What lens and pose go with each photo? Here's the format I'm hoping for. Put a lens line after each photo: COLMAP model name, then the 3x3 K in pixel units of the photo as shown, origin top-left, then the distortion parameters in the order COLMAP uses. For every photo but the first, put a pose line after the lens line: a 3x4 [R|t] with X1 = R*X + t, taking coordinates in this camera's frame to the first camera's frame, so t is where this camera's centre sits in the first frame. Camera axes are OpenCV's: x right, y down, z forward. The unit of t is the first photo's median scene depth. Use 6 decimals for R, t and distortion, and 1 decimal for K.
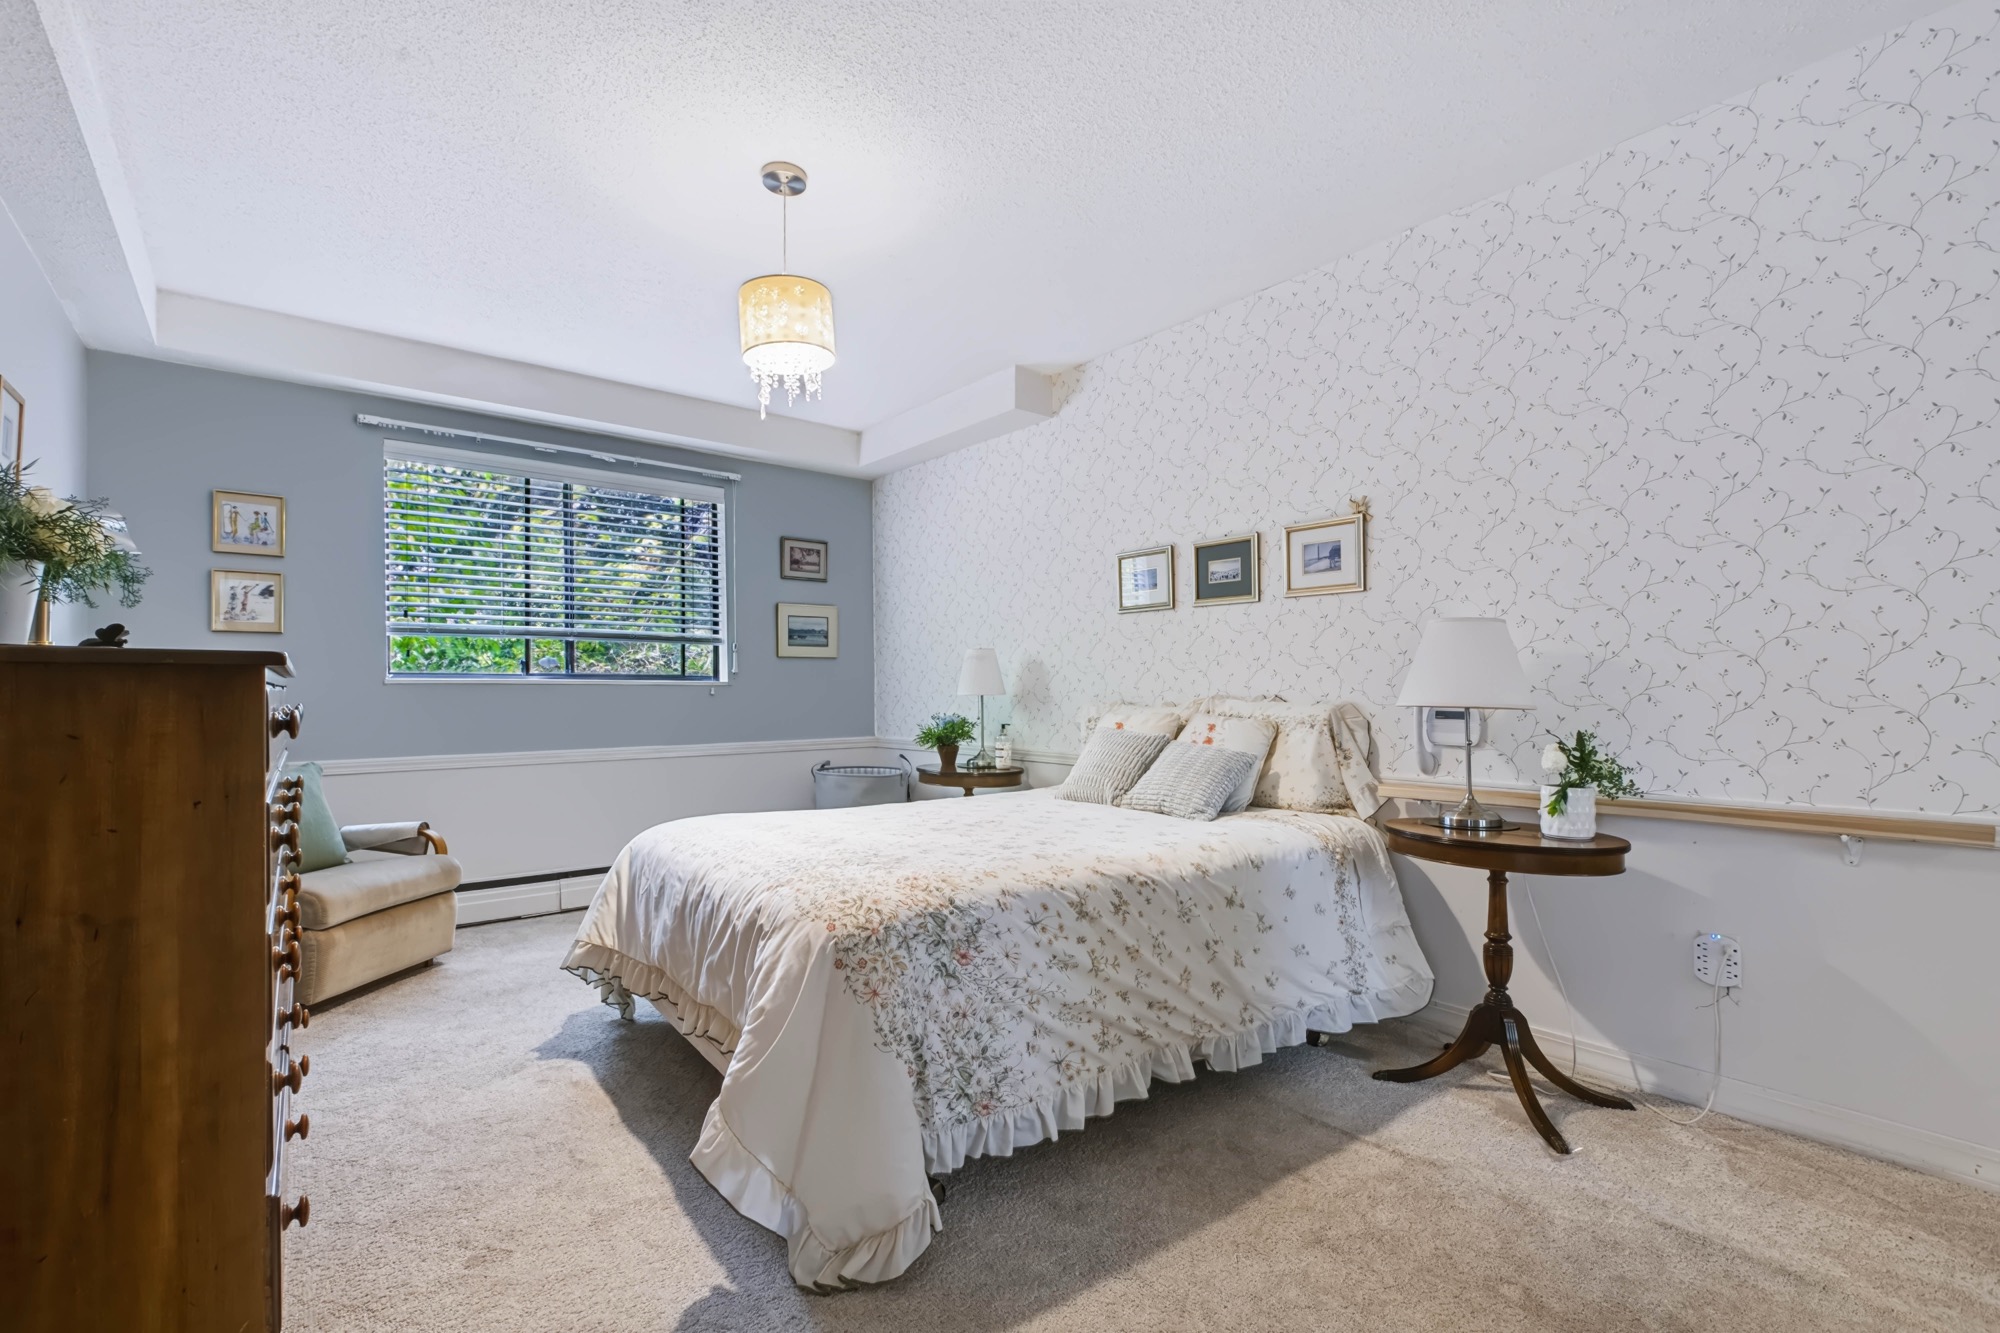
lens RADIAL K [[908.0, 0, 1003.3], [0, 908.0, 670.7], [0, 0, 1]] dist [0.002078, -0.000744]
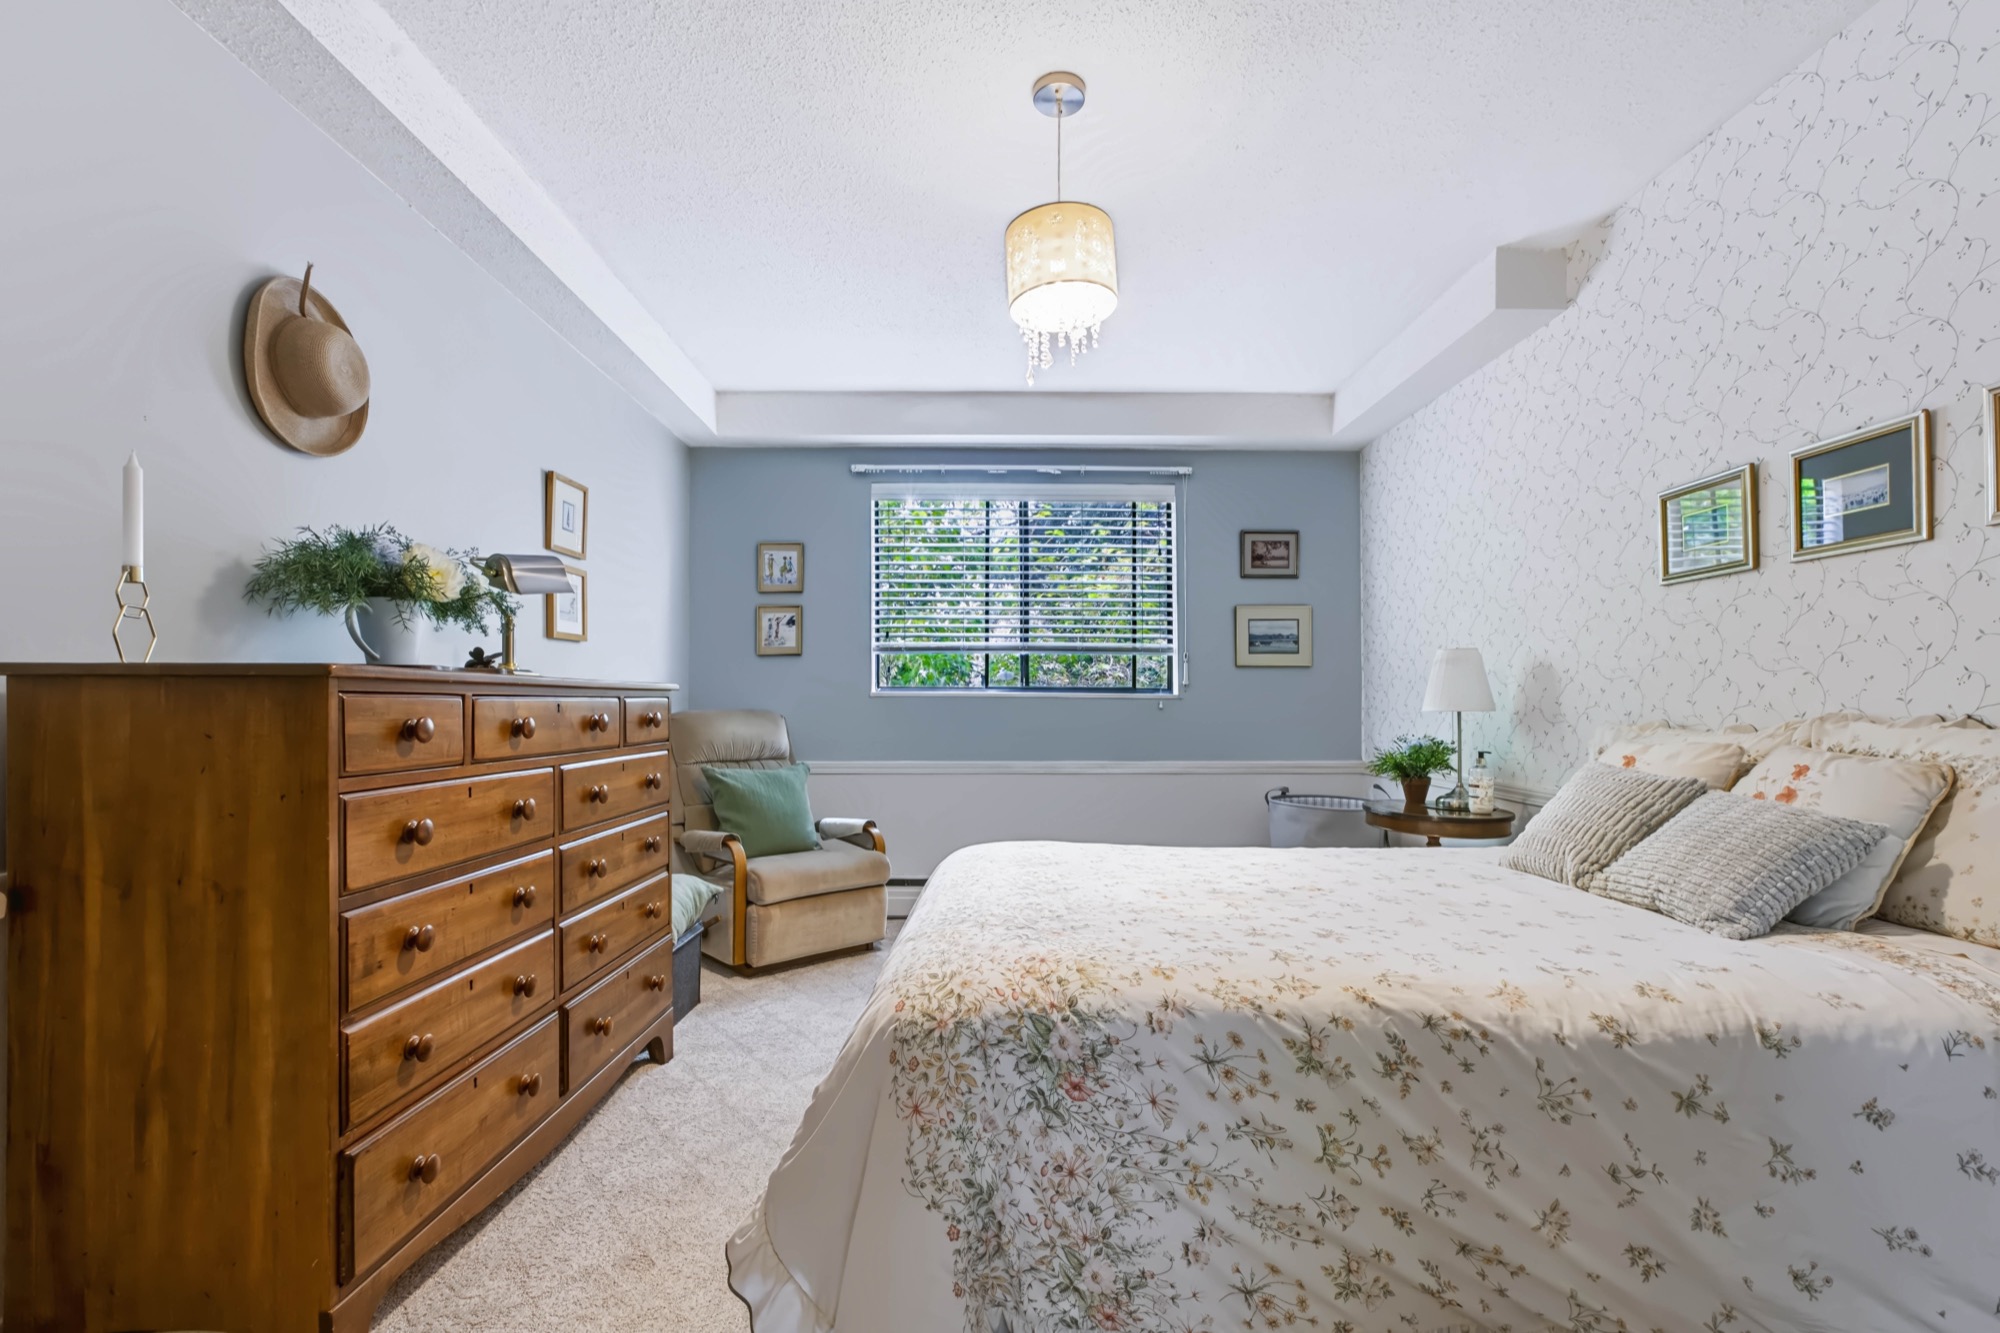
lens RADIAL K [[908.0, 0, 998.1], [0, 908.0, 694.7], [0, 0, 1]] dist [0.002078, -0.000744]
pose [[0.777218, -0.002854, -0.629225, 0.198943], [0.009267, 0.999933, 0.006910, 0.006450], [0.629163, -0.011202, 0.777192, 0.247582]]
